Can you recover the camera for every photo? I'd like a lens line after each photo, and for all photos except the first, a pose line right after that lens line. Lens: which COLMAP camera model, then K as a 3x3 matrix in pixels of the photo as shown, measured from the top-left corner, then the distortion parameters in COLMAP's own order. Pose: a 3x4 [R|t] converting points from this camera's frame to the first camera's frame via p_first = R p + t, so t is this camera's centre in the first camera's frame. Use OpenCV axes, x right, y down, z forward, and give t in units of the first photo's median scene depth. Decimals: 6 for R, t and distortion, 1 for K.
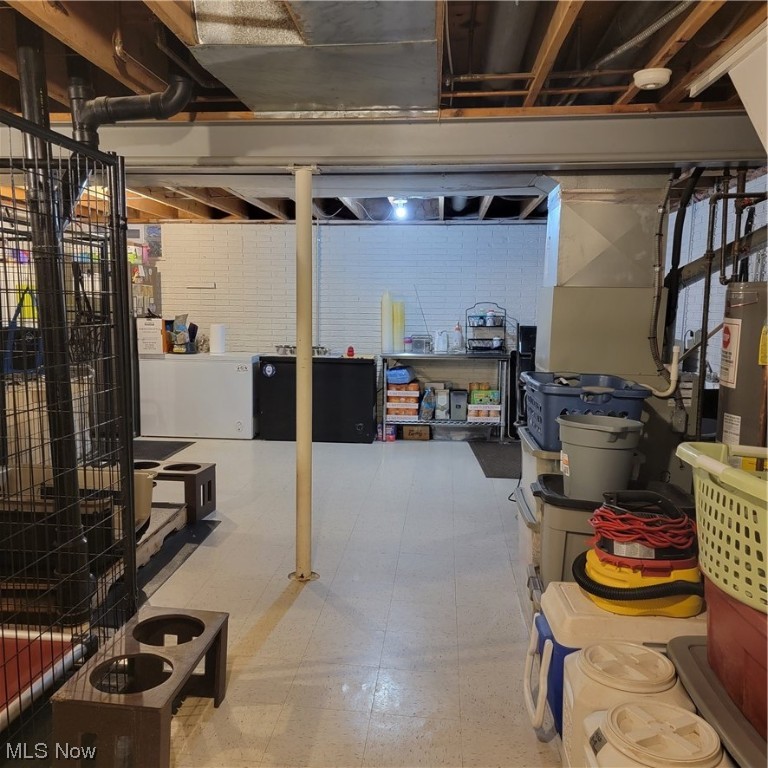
lens RADIAL K [[705.0, 0, 383.4], [0, 705.0, 393.6], [0, 0, 1]] dist [0.078057, -0.088851]
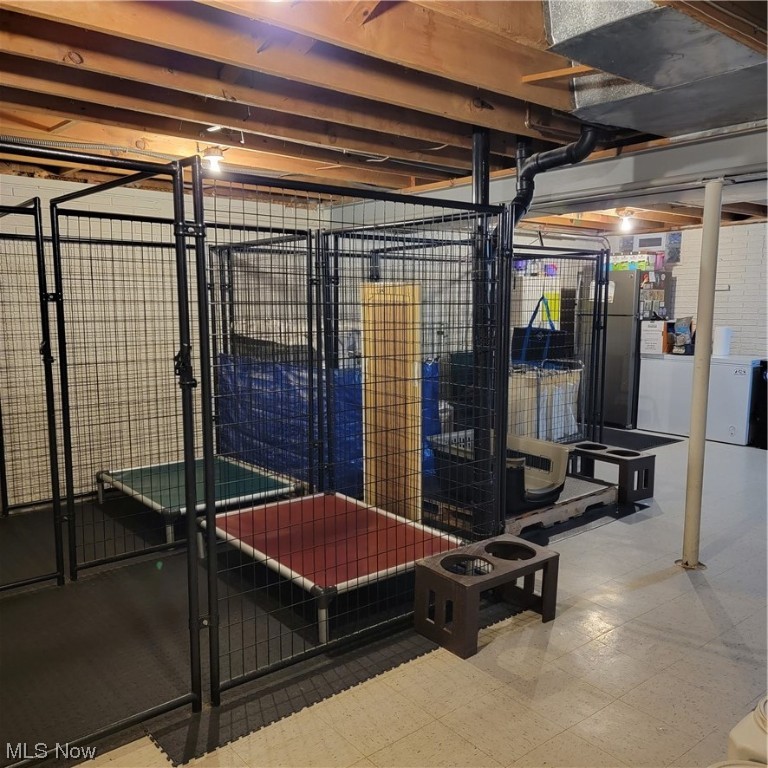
lens RADIAL K [[705.0, 0, 383.4], [0, 705.0, 393.6], [0, 0, 1]] dist [0.078057, -0.088851]
pose [[0.701979, 0.080465, -0.707638, 0.256686], [-0.082162, 0.996113, 0.031763, 0.005290], [0.707443, 0.035844, 0.705861, -0.075197]]
